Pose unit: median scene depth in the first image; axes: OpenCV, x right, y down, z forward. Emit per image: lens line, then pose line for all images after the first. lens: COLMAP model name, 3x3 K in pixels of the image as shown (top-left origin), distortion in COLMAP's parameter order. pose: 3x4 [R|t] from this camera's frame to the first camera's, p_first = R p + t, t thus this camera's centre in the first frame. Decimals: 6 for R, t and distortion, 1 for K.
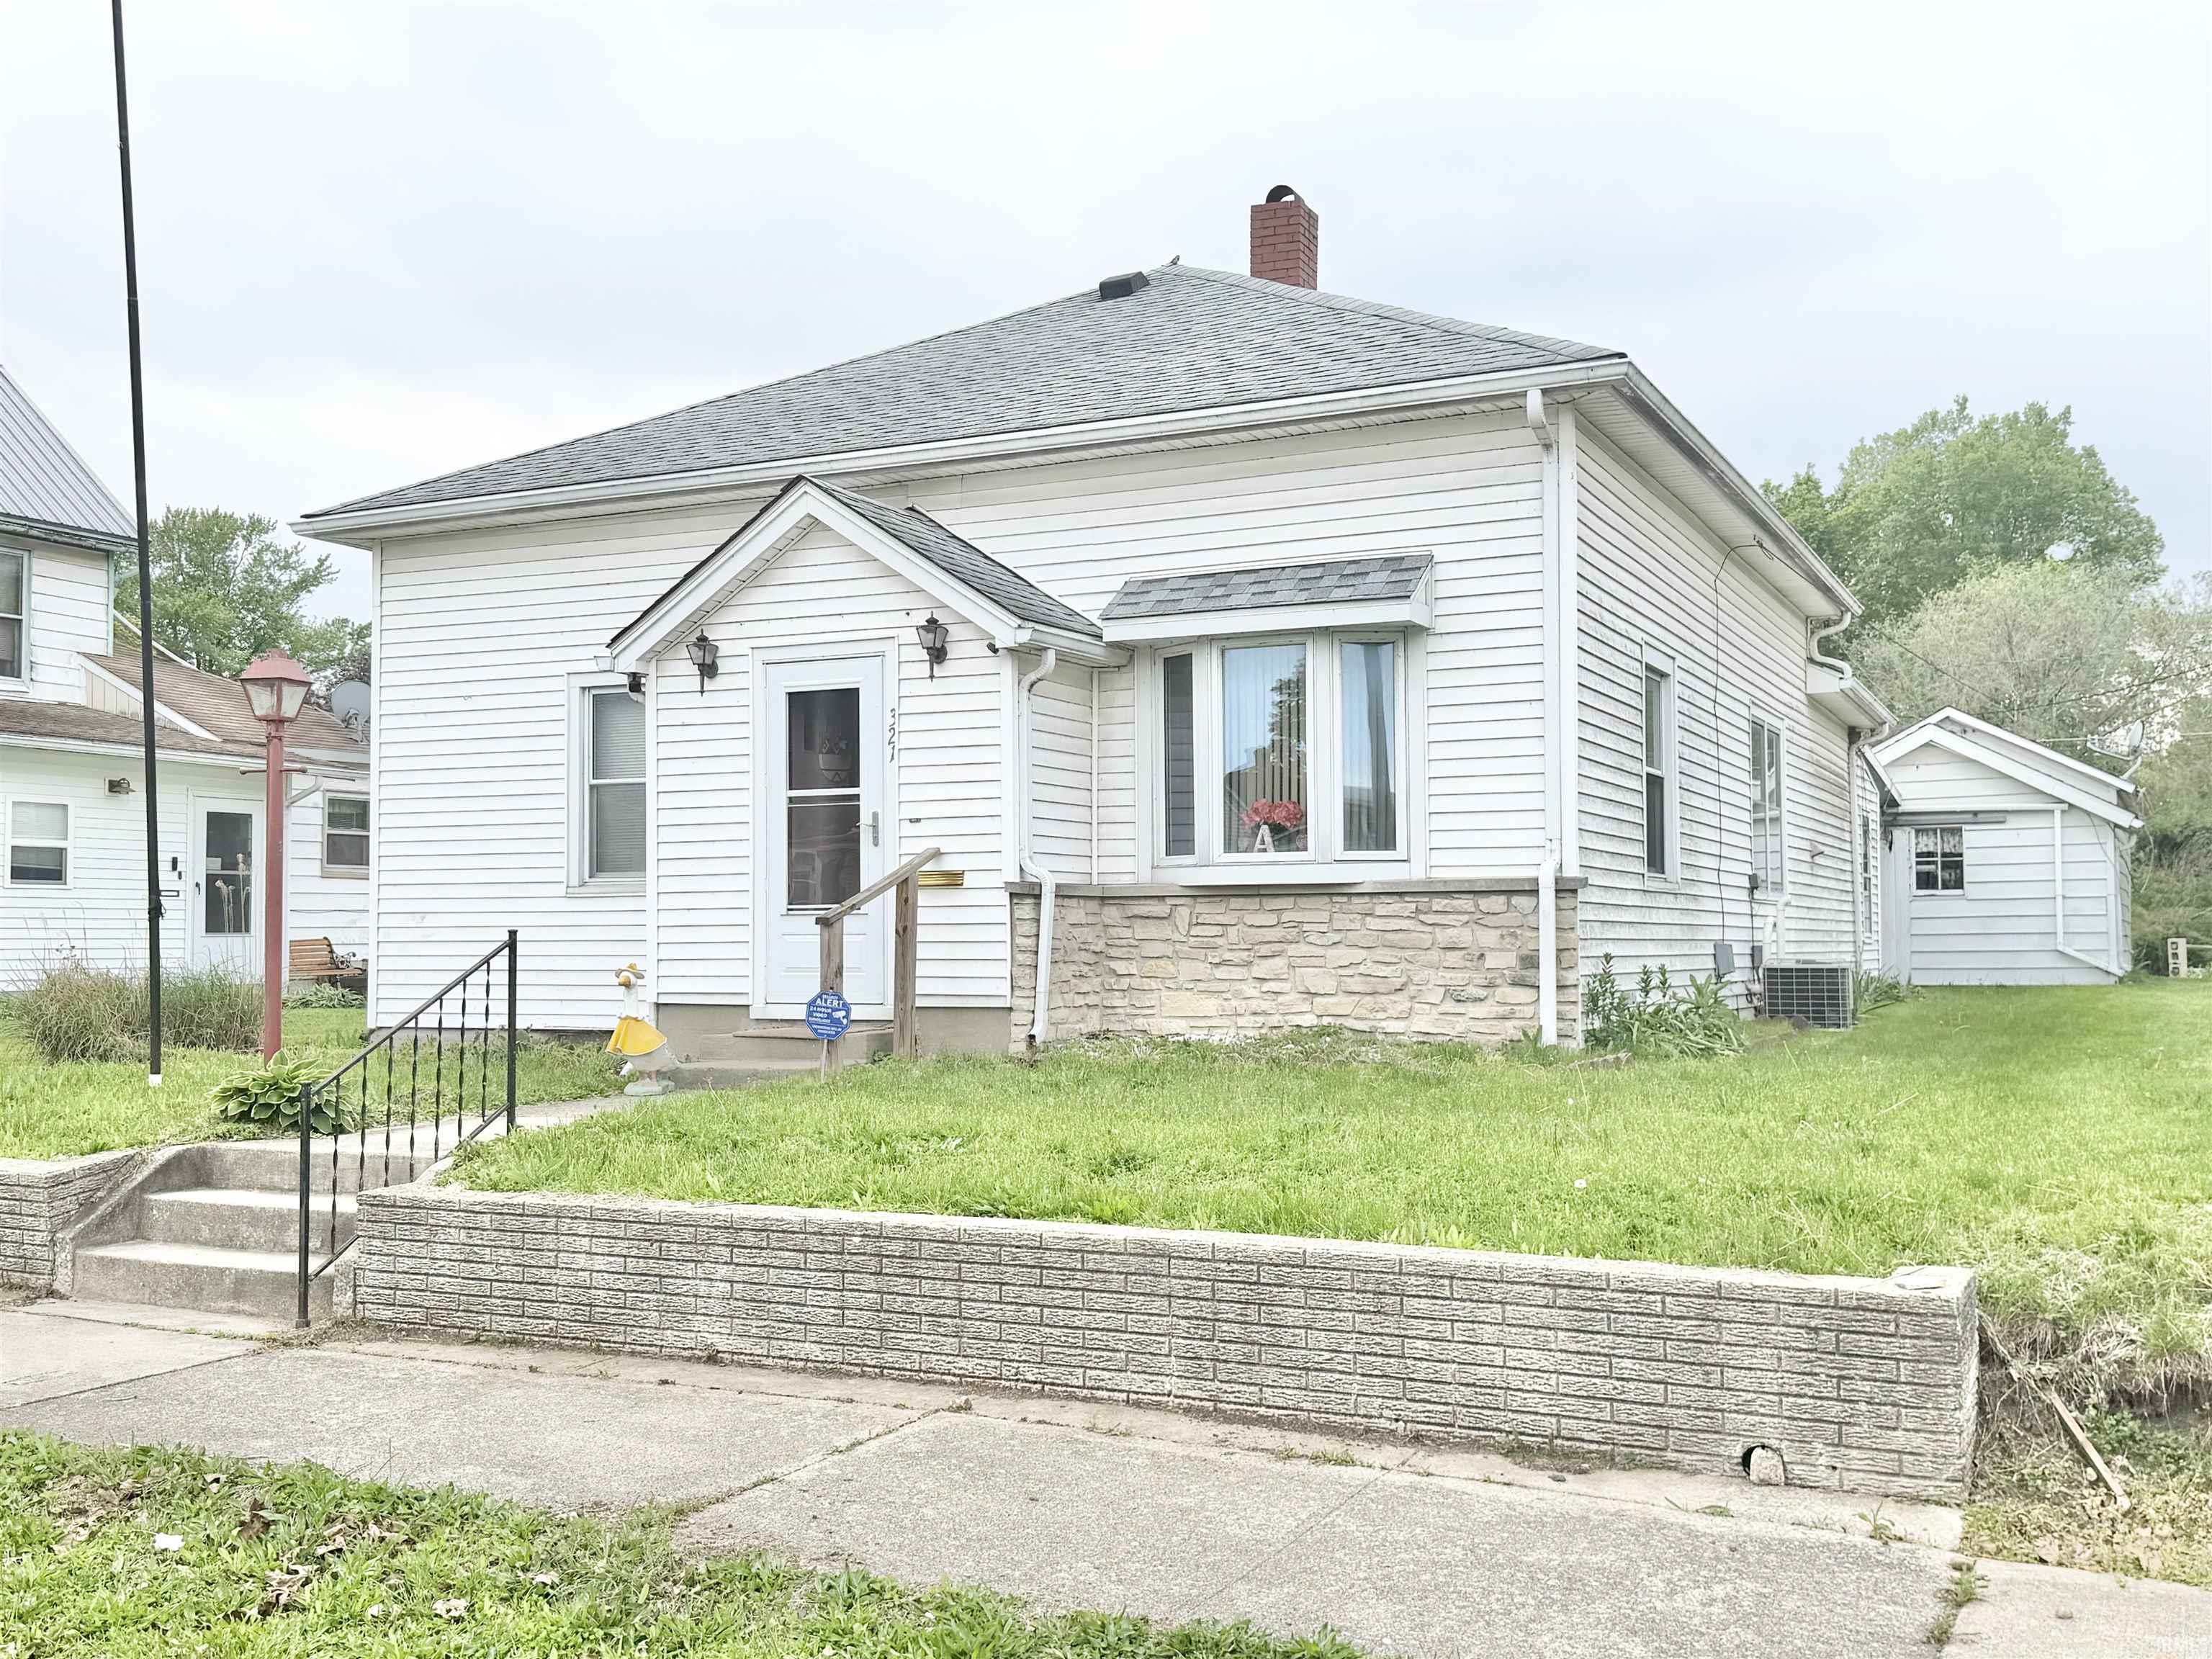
lens RADIAL K [[2215.7, 0, 1111.3], [0, 2215.7, 841.9], [0, 0, 1]] dist [0.043056, 0.000000]
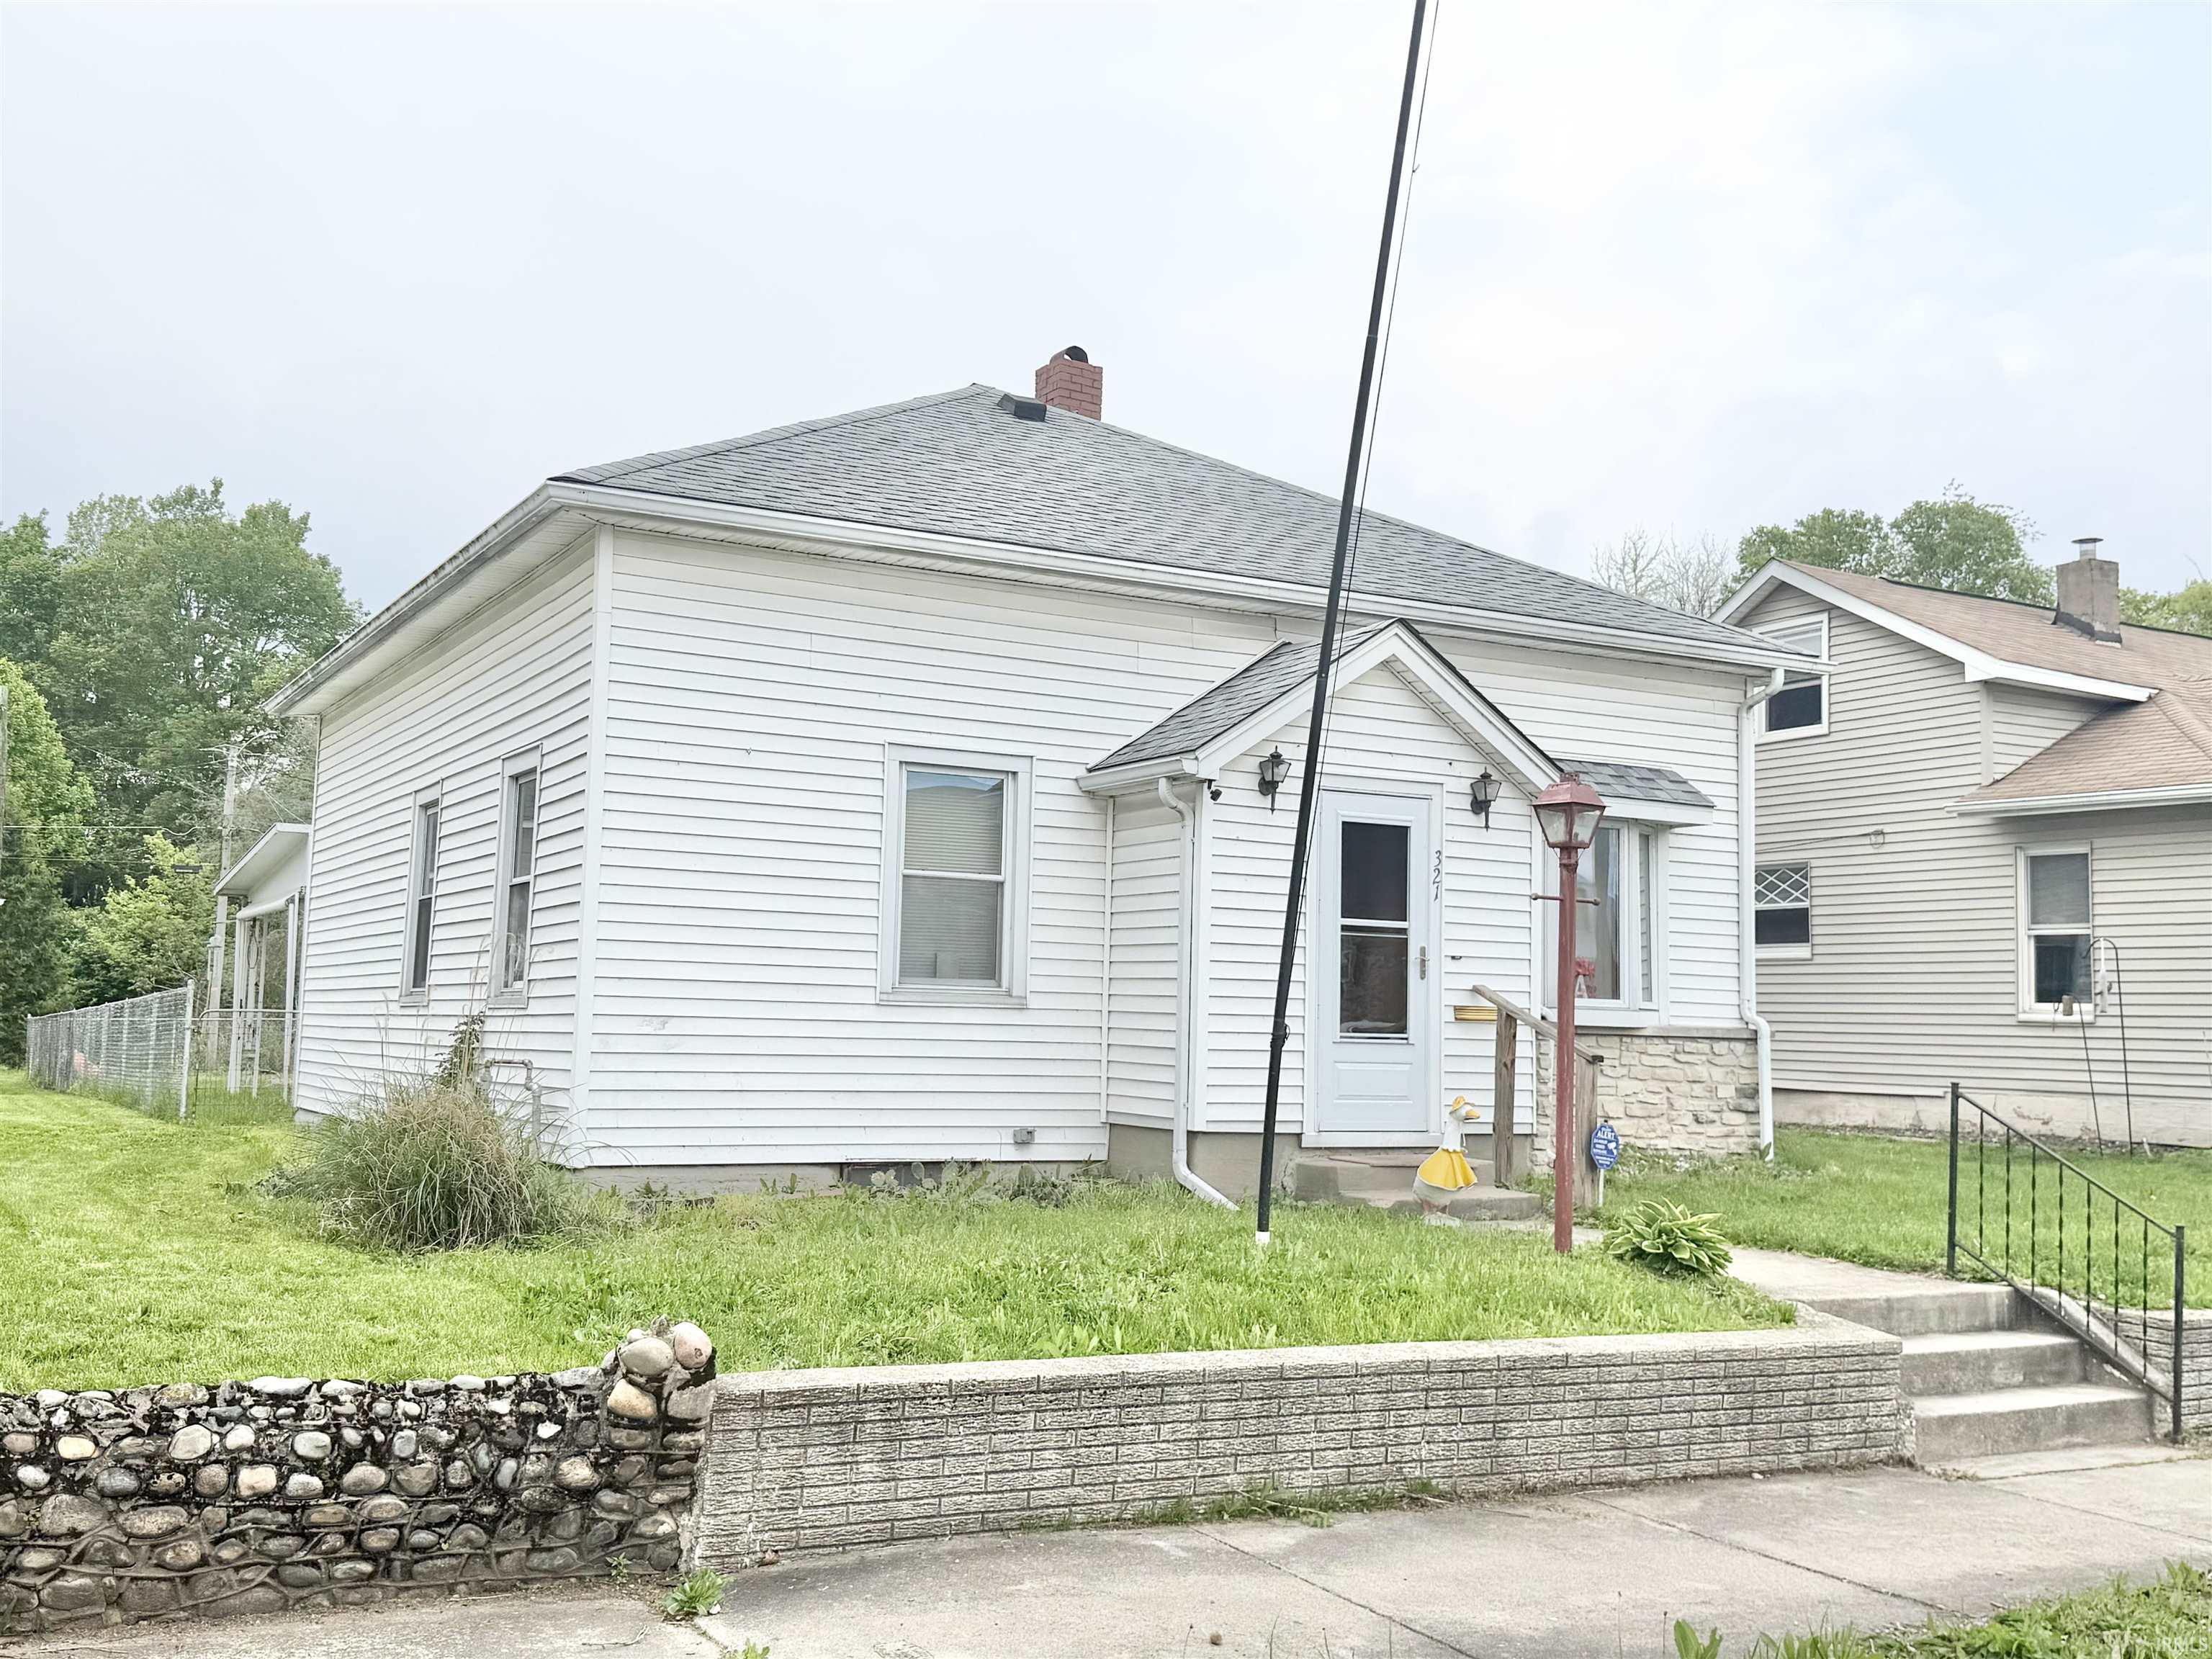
lens RADIAL K [[2215.7, 0, 1095.1], [0, 2215.7, 818.1], [0, 0, 1]] dist [0.043056, 0.000000]
pose [[0.567808, 0.098424, 0.817255, -1.095062], [-0.063850, 0.995101, -0.075481, 0.015456], [-0.820681, -0.009323, 0.571311, 0.544592]]
